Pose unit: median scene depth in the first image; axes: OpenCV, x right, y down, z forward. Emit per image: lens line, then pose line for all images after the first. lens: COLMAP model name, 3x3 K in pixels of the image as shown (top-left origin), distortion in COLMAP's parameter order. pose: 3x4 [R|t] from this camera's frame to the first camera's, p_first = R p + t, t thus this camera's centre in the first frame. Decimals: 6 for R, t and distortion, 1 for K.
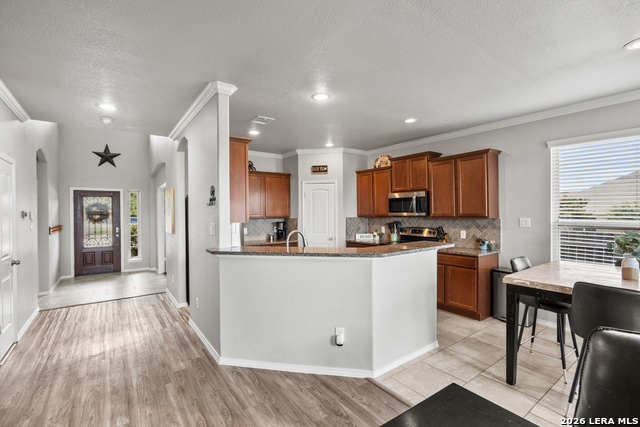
lens RADIAL K [[300.6, 0, 320.4], [0, 300.6, 212.9], [0, 0, 1]] dist [0.001269, 0.000102]
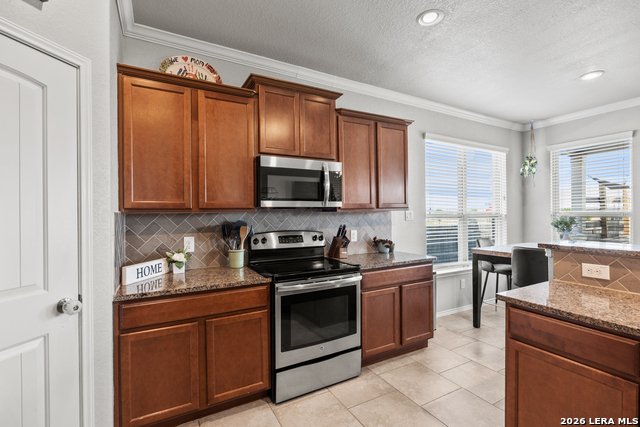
lens RADIAL K [[300.6, 0, 319.9], [0, 300.6, 213.5], [0, 0, 1]] dist [0.001269, 0.000102]
pose [[0.131447, -0.000906, 0.991323, -0.179612], [0.006210, 0.999981, 0.000091, 0.017319], [-0.991304, 0.006144, 0.131450, 0.841586]]
